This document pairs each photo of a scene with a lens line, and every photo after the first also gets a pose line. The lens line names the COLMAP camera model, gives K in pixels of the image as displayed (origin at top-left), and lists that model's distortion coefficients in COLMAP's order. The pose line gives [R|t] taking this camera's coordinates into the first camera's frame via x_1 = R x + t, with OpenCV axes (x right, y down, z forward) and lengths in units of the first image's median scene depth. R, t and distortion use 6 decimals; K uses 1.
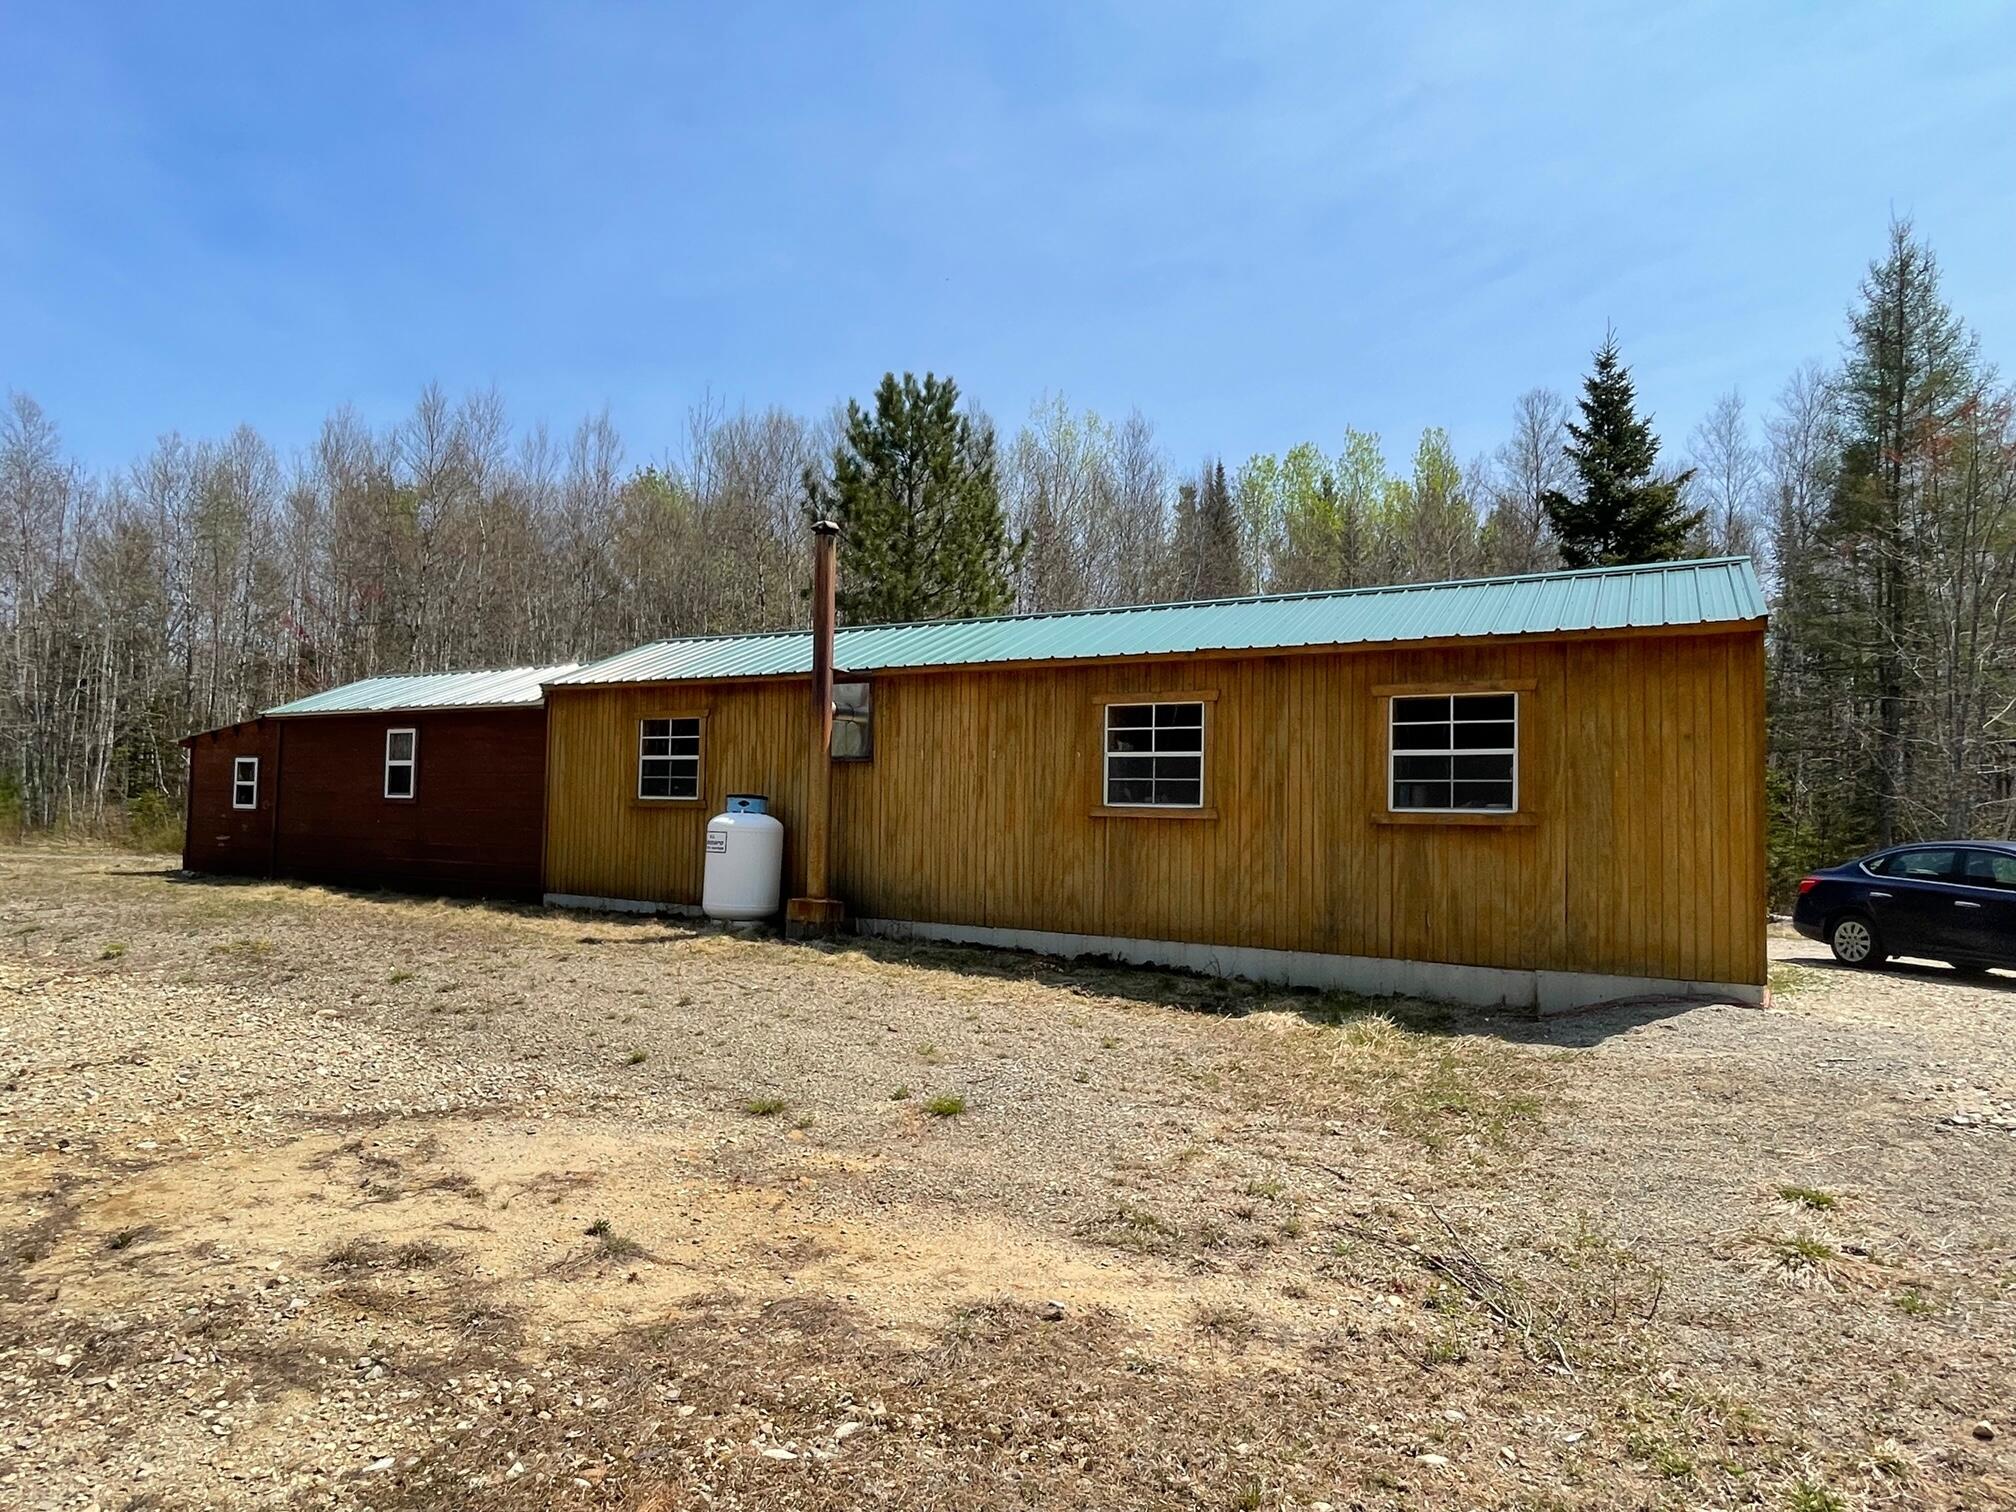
lens RADIAL K [[1133.2, 0, 1011.5], [0, 1133.2, 758.0], [0, 0, 1]] dist [0.003086, 0.000155]
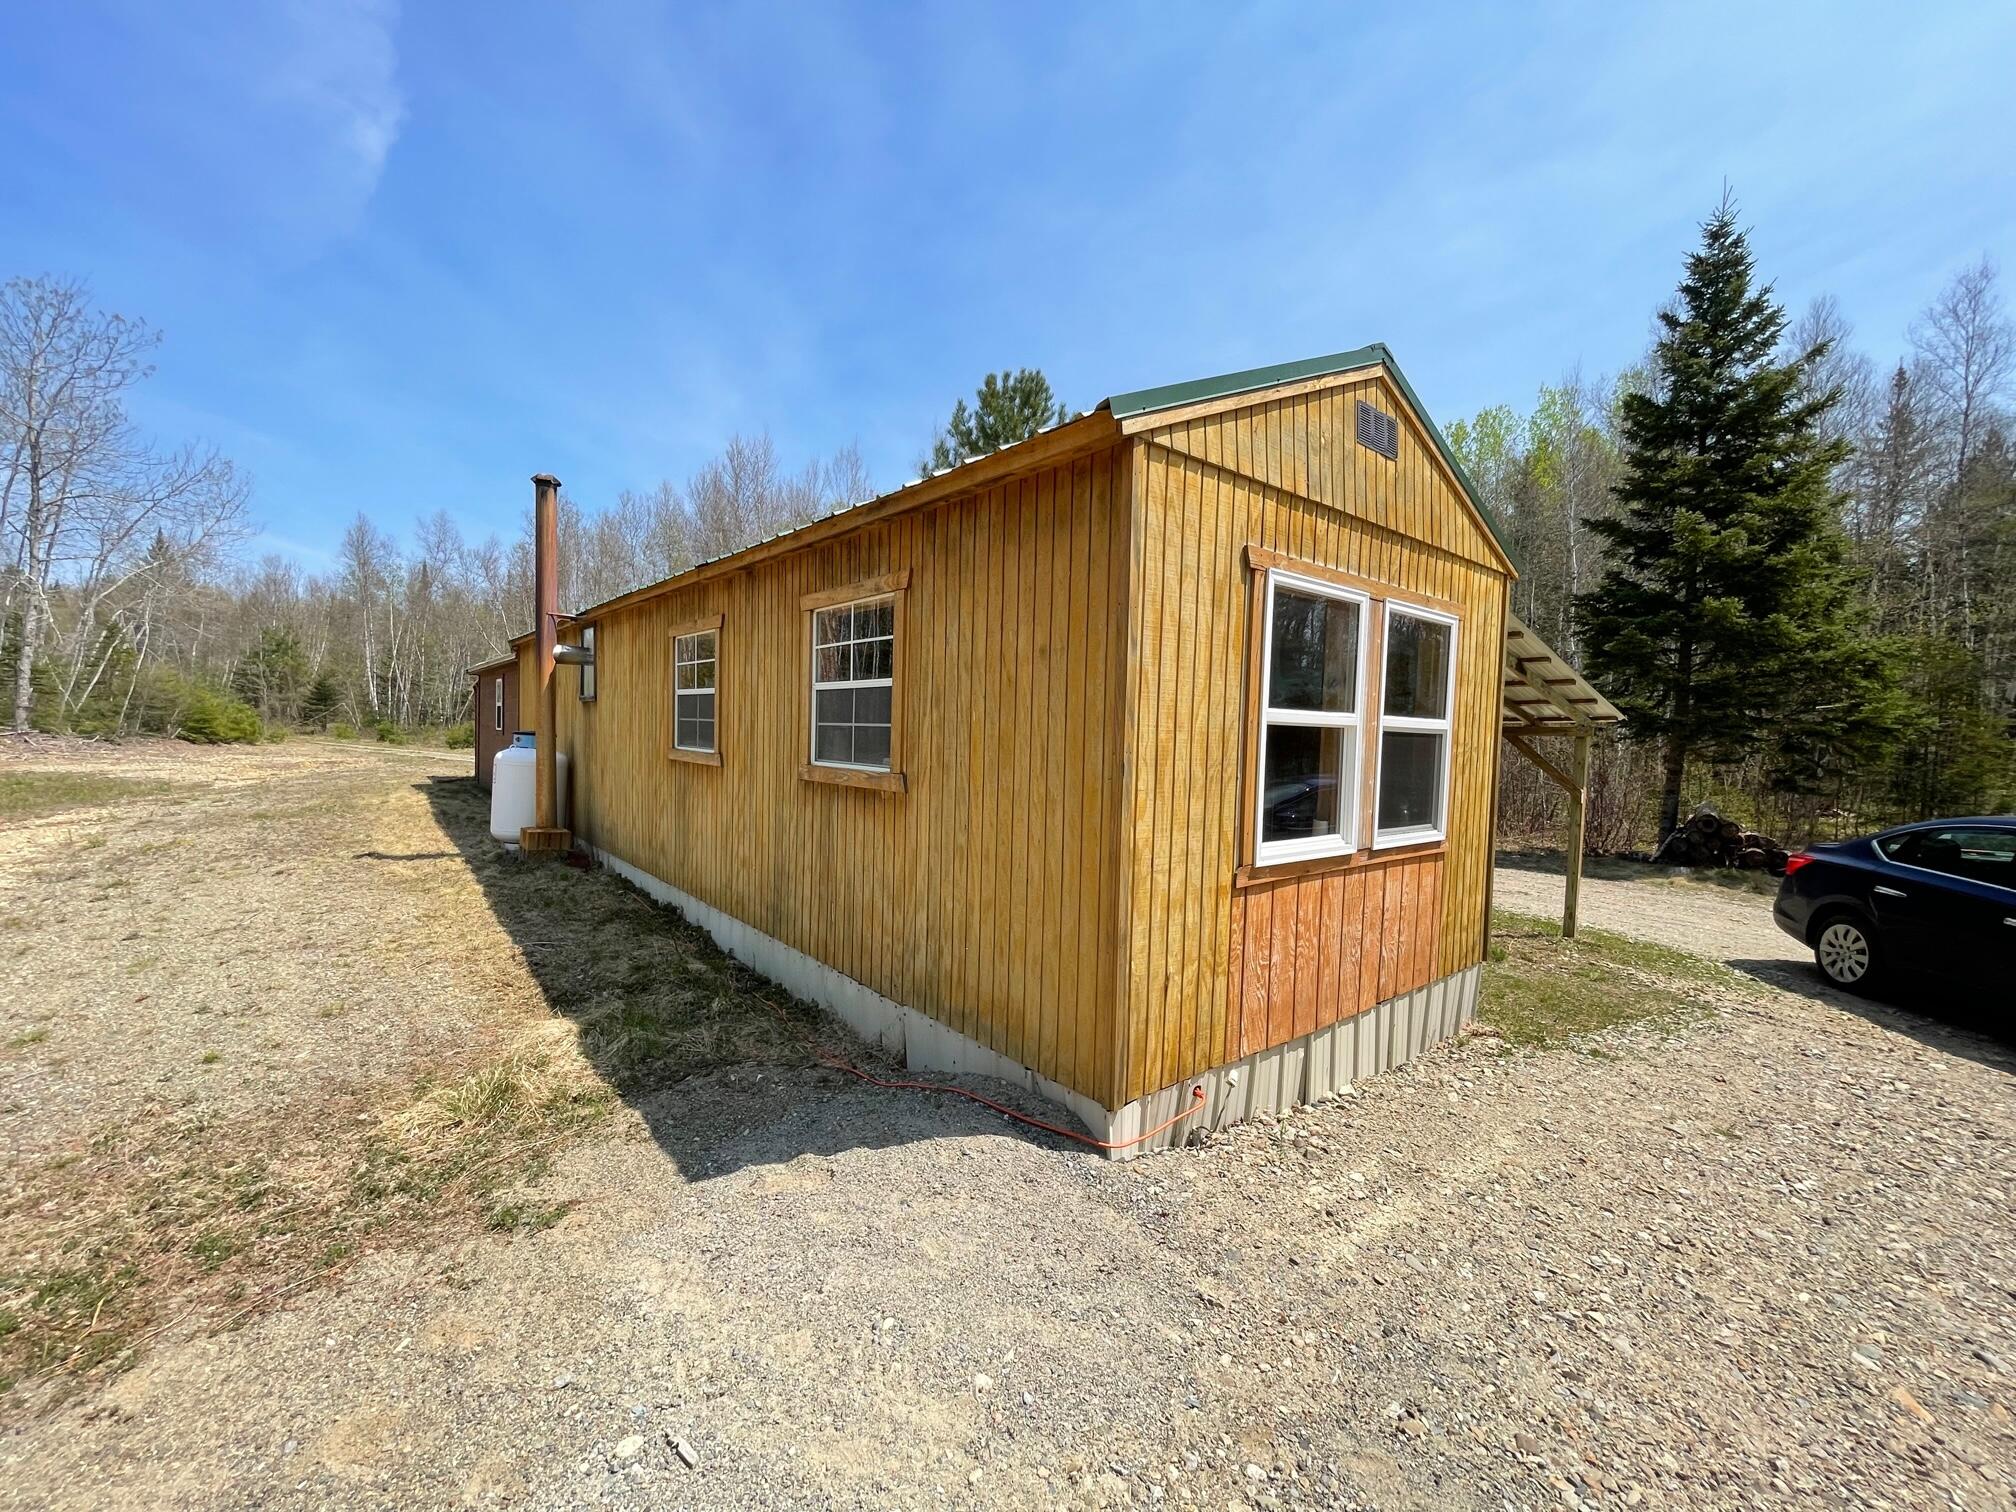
lens RADIAL K [[803.9, 0, 1002.7], [0, 803.9, 758.3], [0, 0, 1]] dist [0.000858, -0.000884]
pose [[0.933840, 0.019331, -0.357169, 0.629341], [0.007838, 0.997193, 0.074464, 0.004230], [0.357606, -0.072337, 0.931067, 0.534771]]
